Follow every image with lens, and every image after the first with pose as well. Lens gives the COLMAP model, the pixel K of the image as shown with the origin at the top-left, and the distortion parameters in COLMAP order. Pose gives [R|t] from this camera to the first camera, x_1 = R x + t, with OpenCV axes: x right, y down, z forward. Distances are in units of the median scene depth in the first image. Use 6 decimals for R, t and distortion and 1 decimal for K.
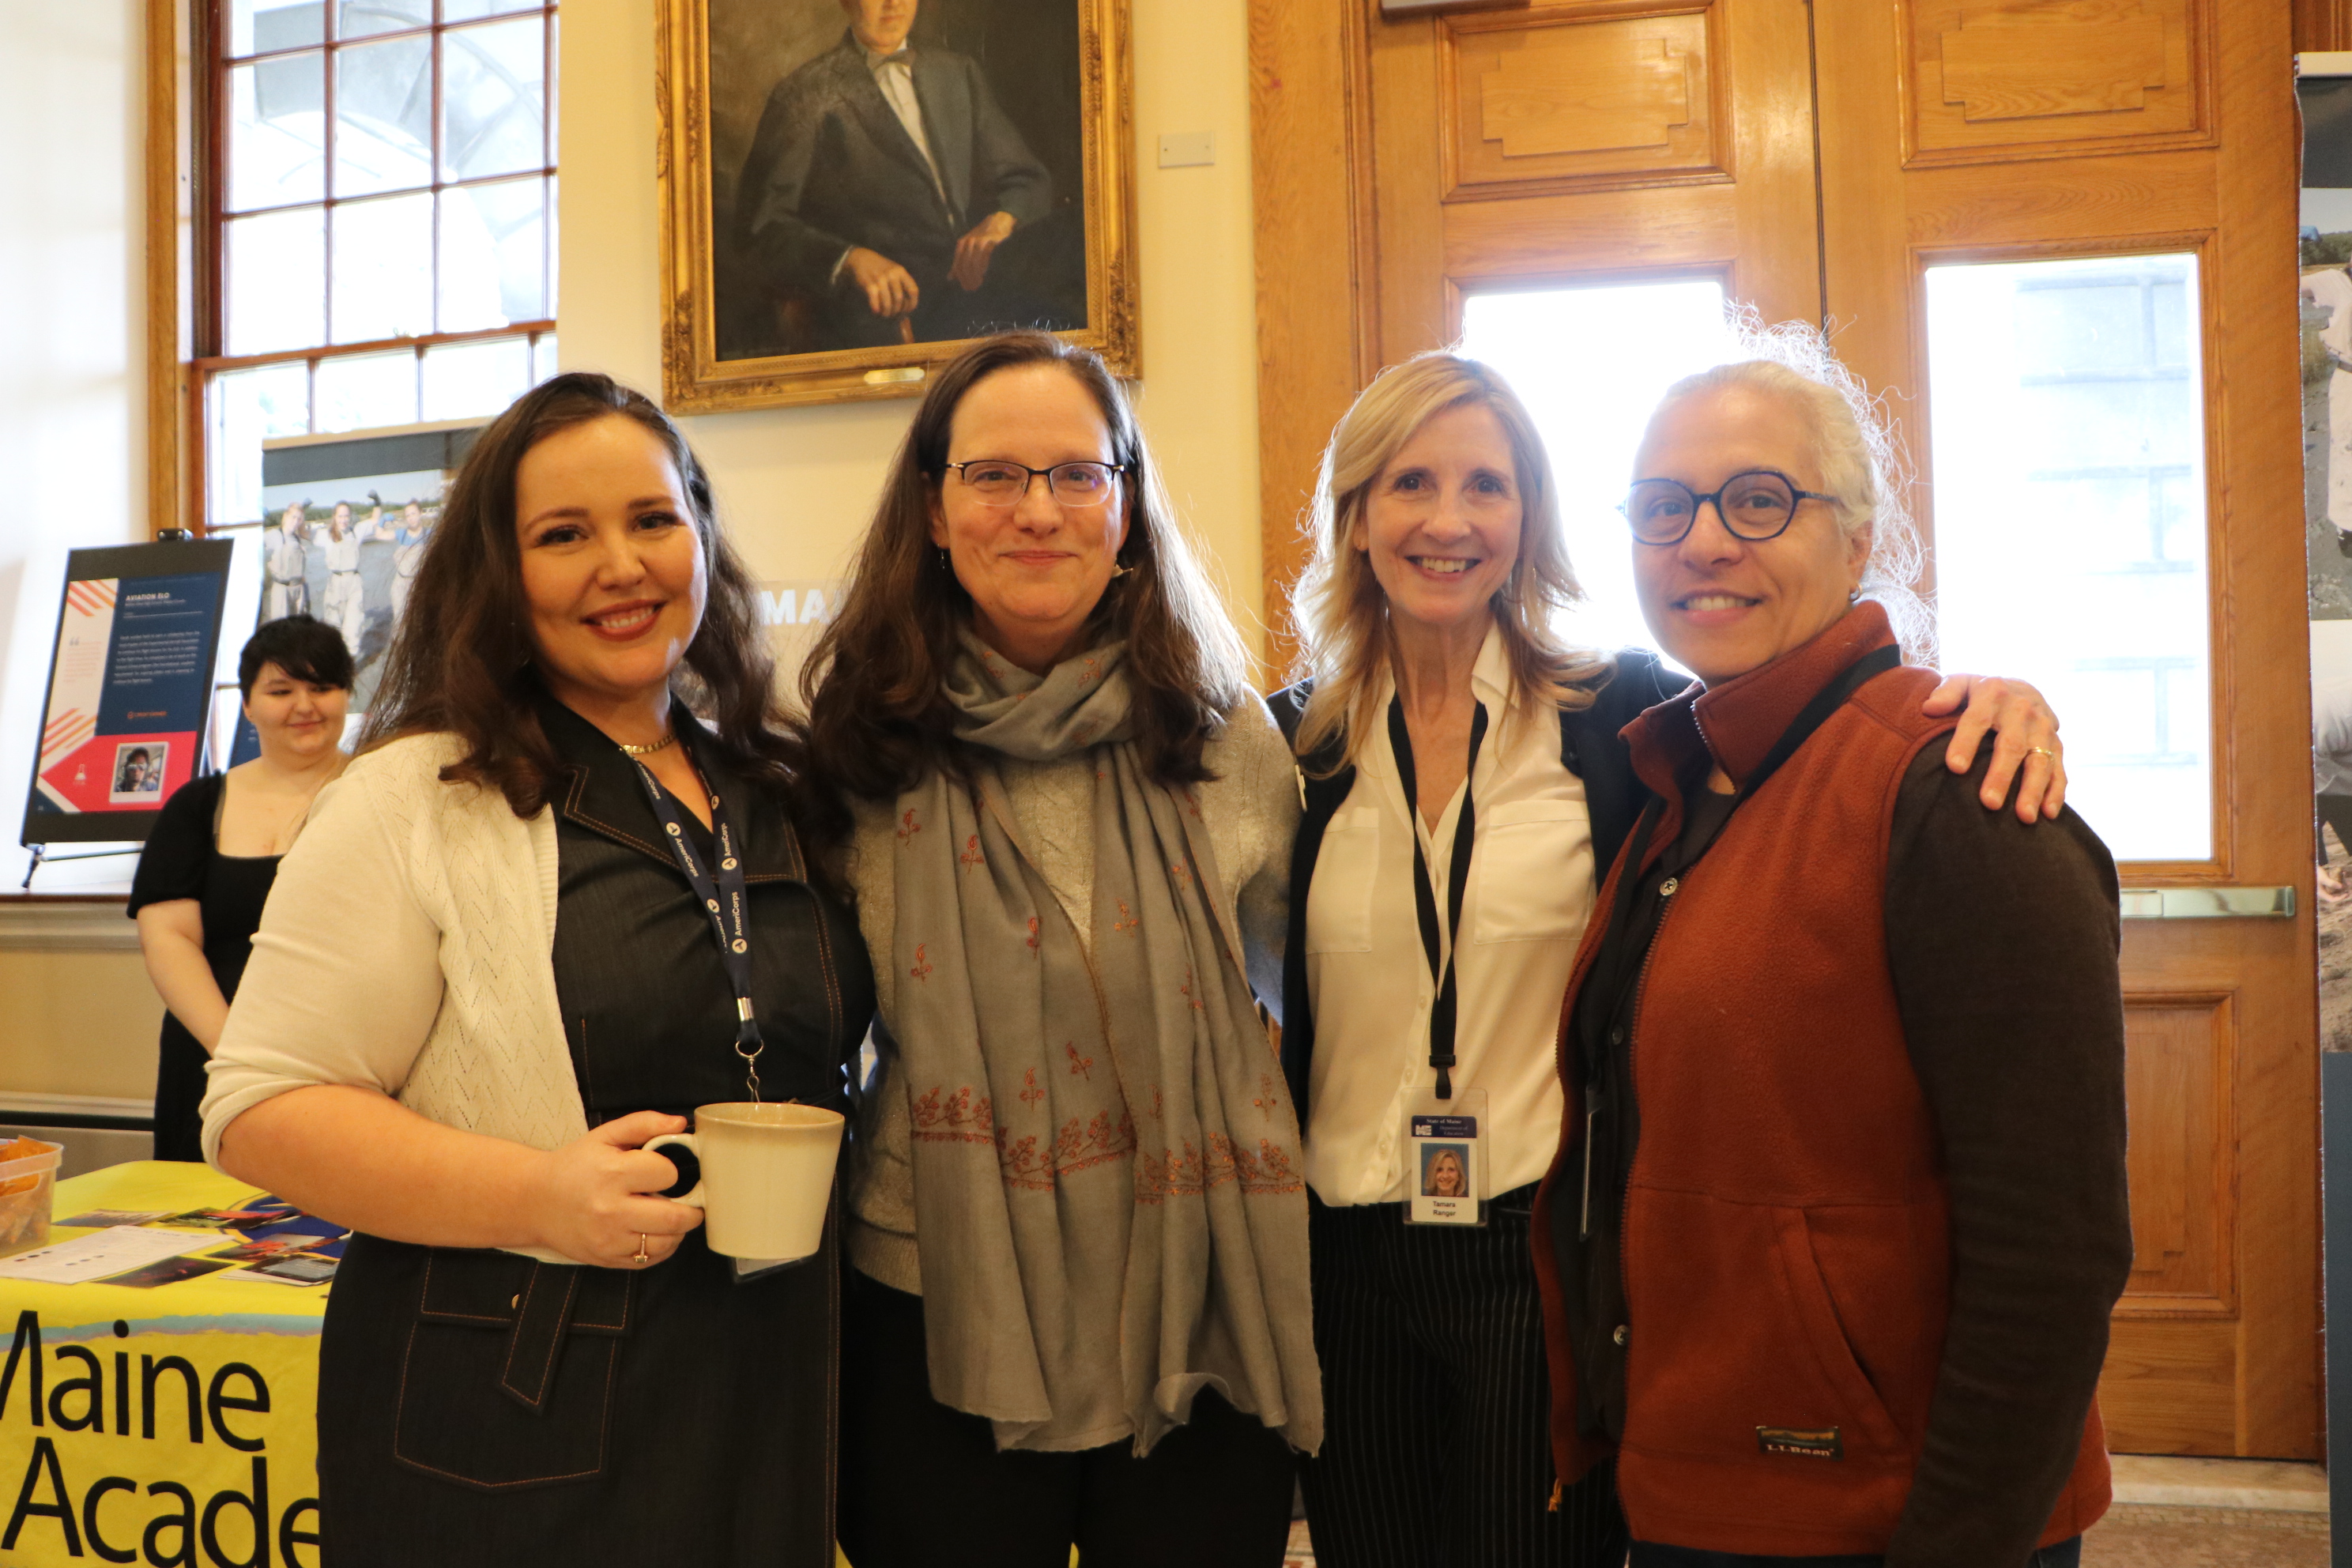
lens RADIAL K [[1917.3, 0, 1169.5], [0, 1917.3, 811.8], [0, 0, 1]] dist [-0.189096, 0.163160]
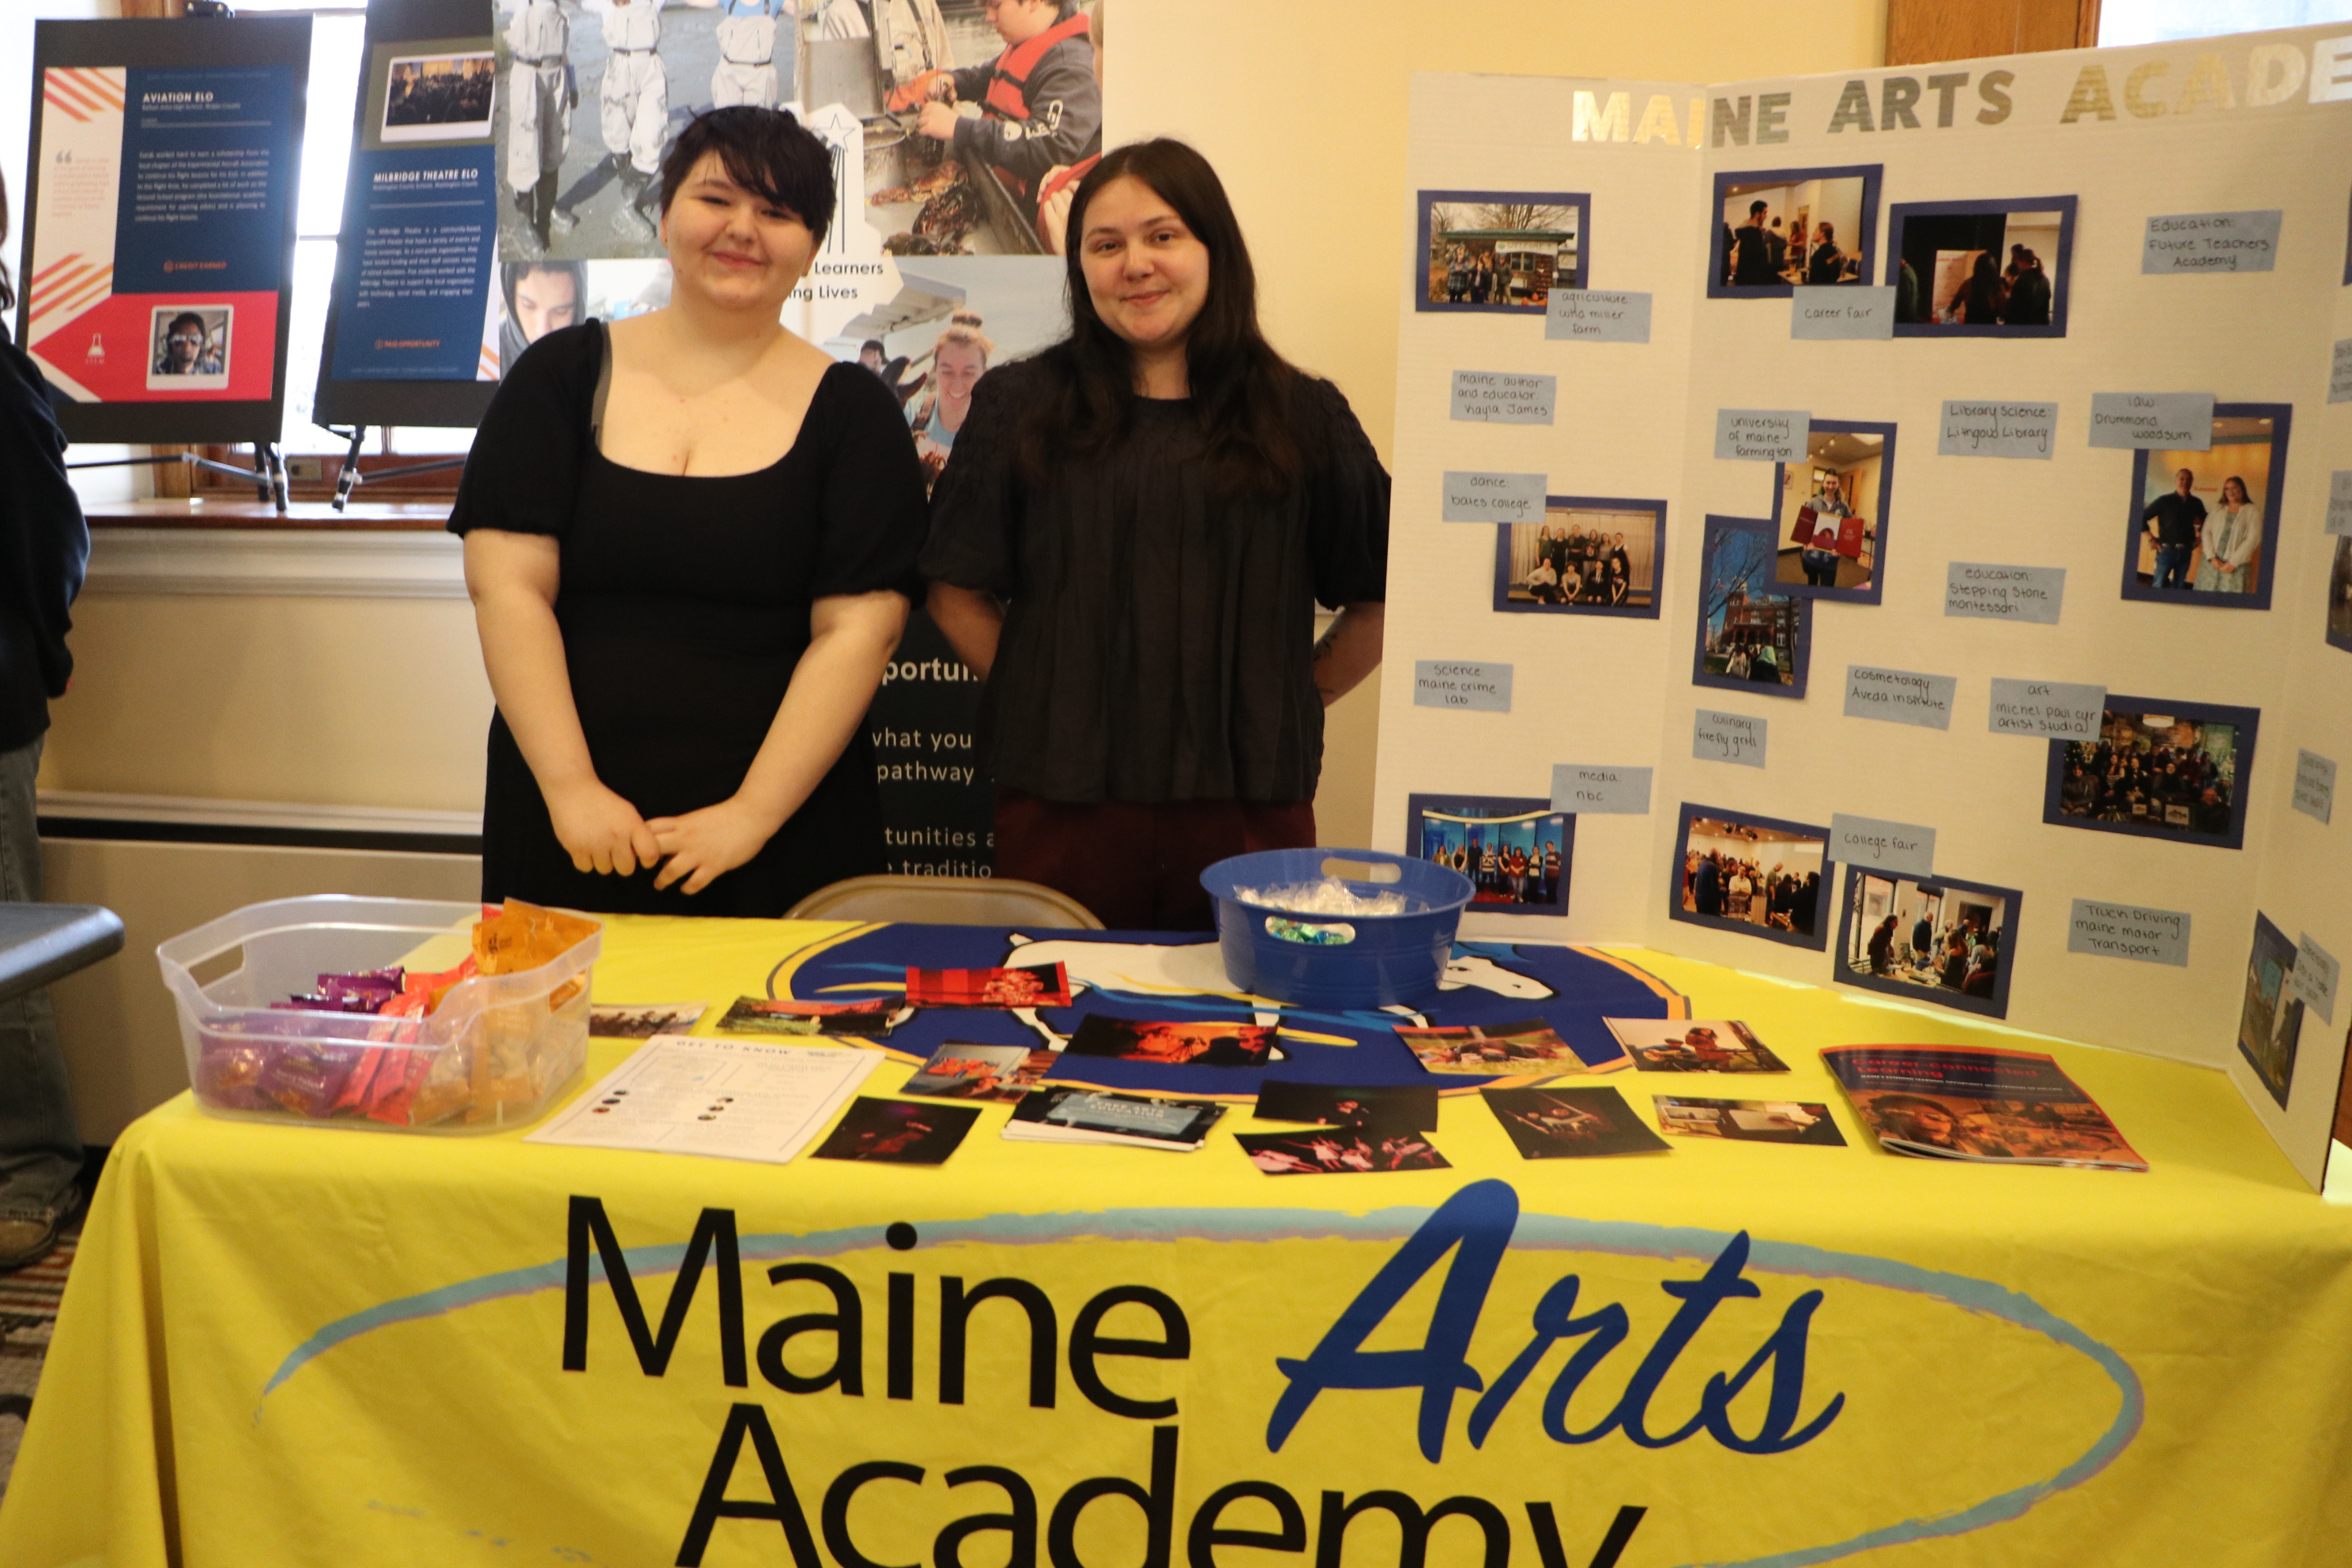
lens RADIAL K [[1917.3, 0, 1169.5], [0, 1917.3, 811.8], [0, 0, 1]] dist [-0.189096, 0.163160]
pose [[0.985545, 0.005000, 0.169341, -0.588147], [-0.035264, 0.983724, 0.176189, 0.034511], [-0.165703, -0.179614, 0.969681, 0.404840]]
